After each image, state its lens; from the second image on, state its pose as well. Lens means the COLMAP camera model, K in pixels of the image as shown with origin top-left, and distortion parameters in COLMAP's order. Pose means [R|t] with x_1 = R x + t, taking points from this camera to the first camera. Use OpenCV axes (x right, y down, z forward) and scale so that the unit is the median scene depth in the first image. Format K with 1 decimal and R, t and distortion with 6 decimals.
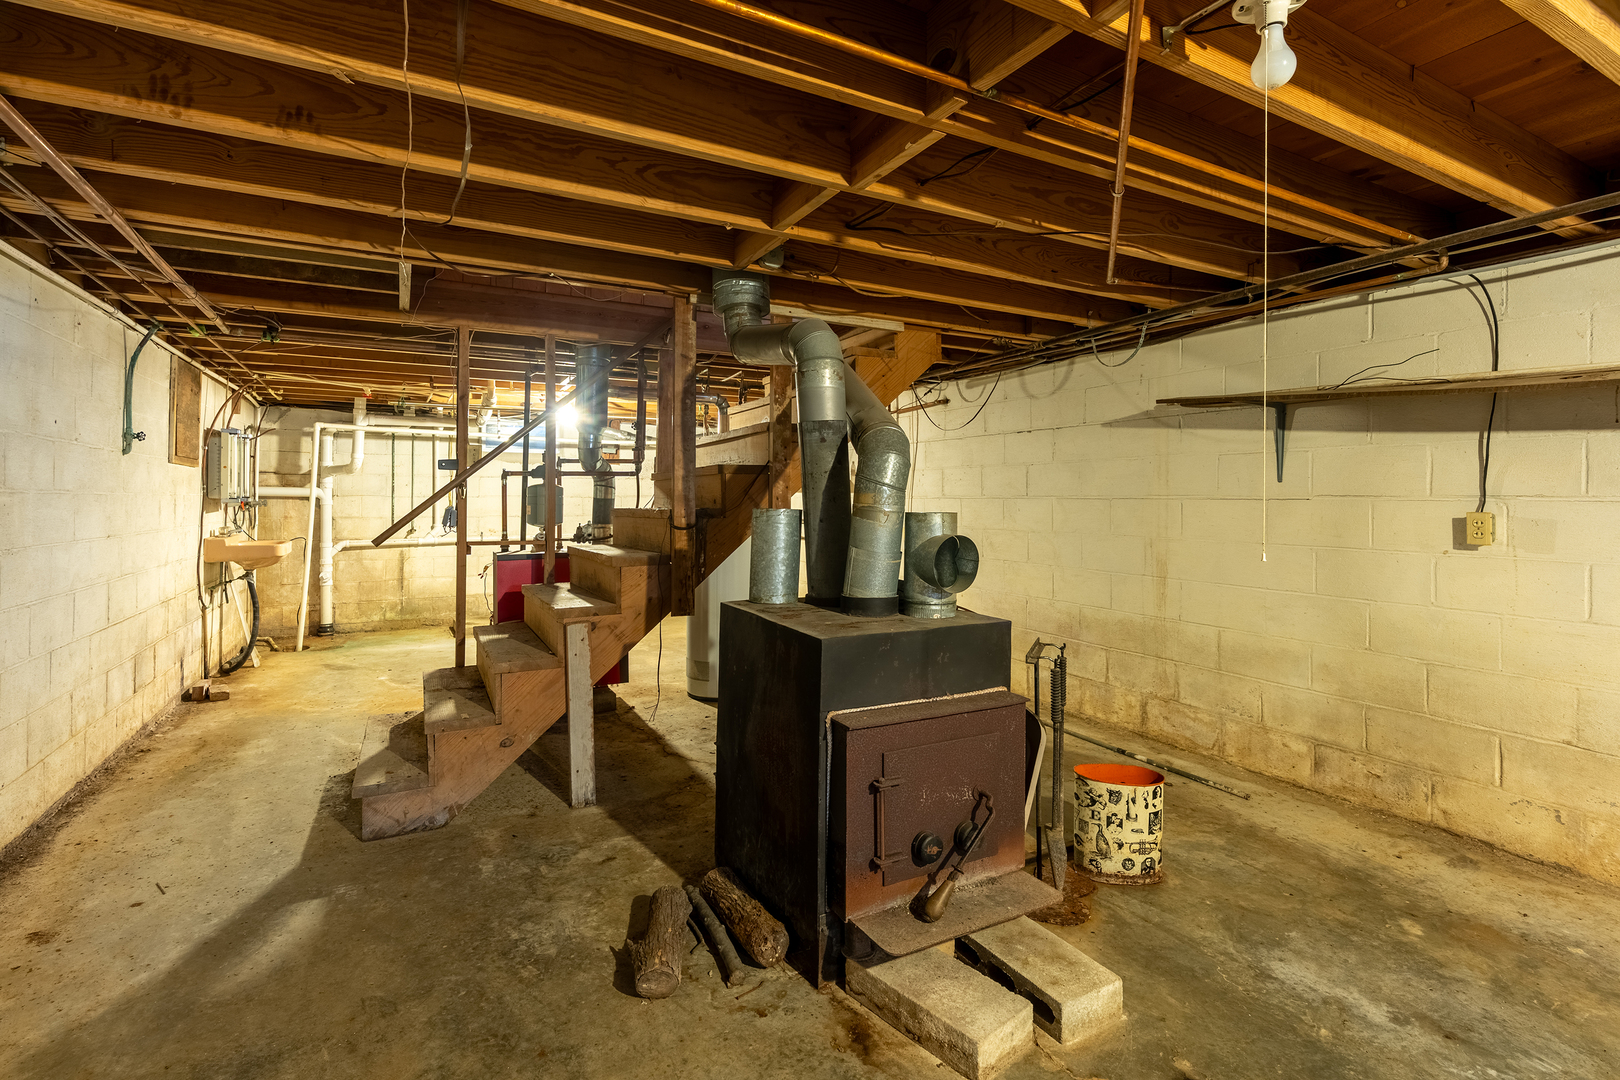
lens RADIAL K [[723.5, 0, 796.4], [0, 723.5, 530.7], [0, 0, 1]] dist [-0.002677, -0.000156]
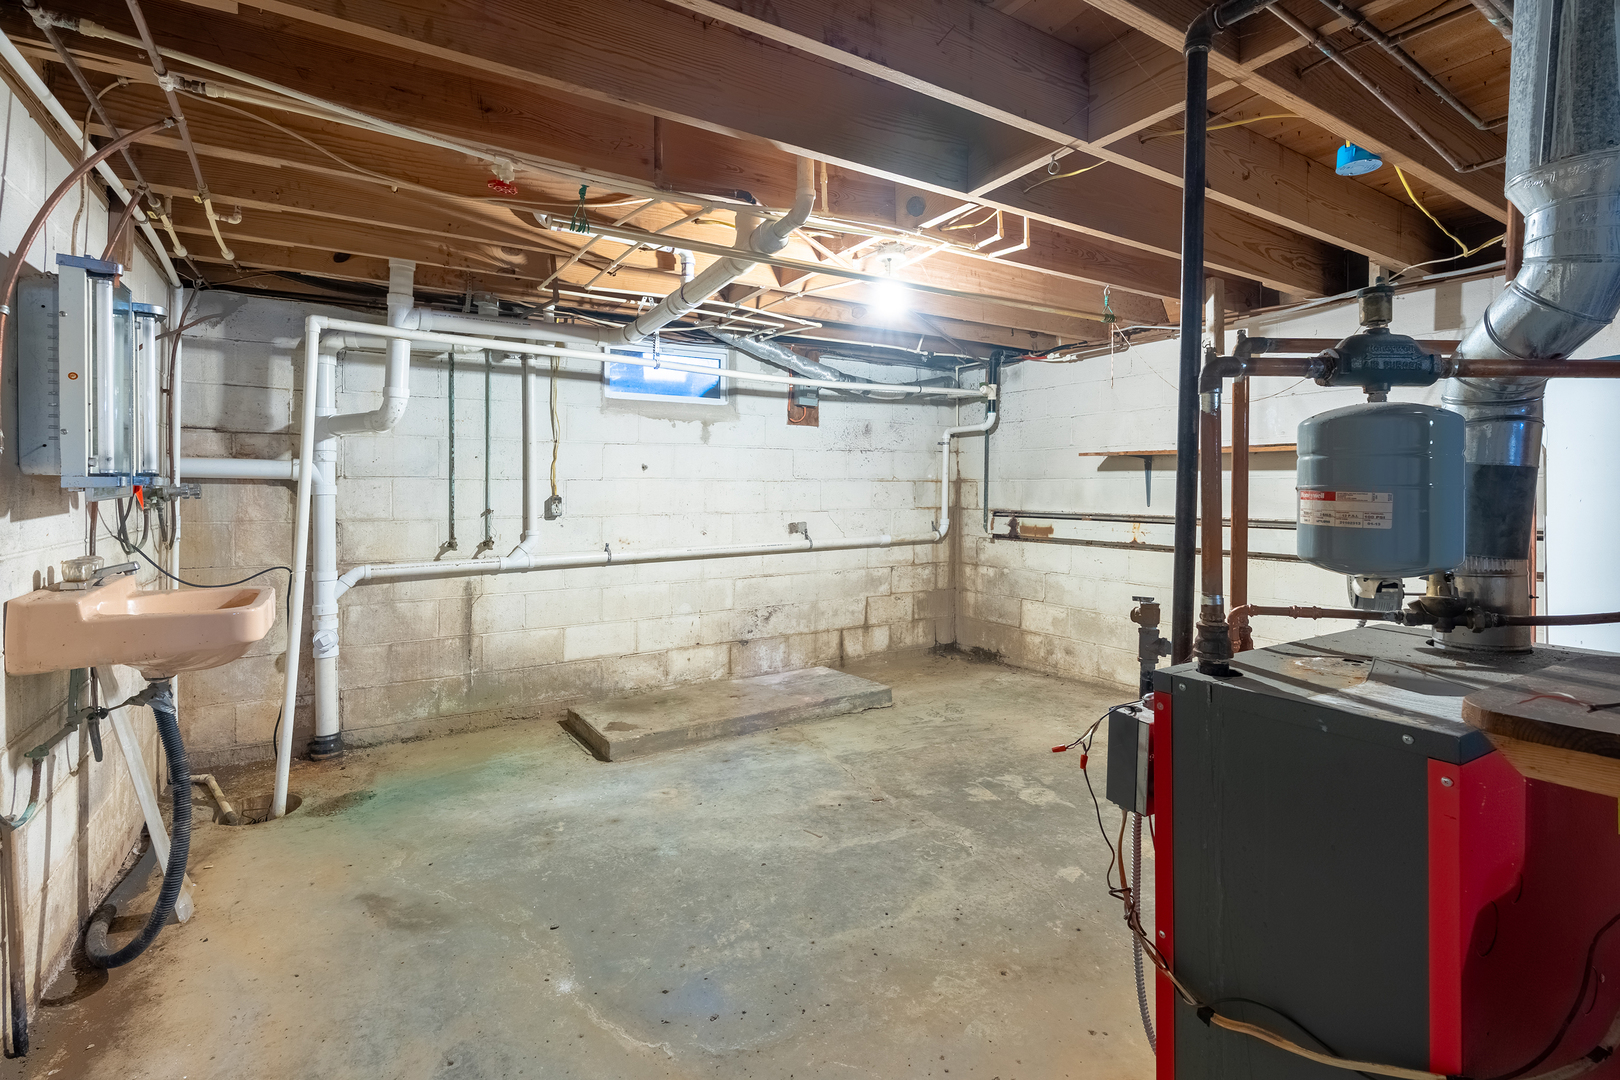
lens RADIAL K [[723.5, 0, 796.4], [0, 723.5, 530.7], [0, 0, 1]] dist [-0.002677, -0.000156]
pose [[0.997509, -0.005293, 0.070339, -0.359212], [0.004489, 0.999923, 0.011584, -0.015591], [-0.070394, -0.011239, 0.997456, 0.477430]]
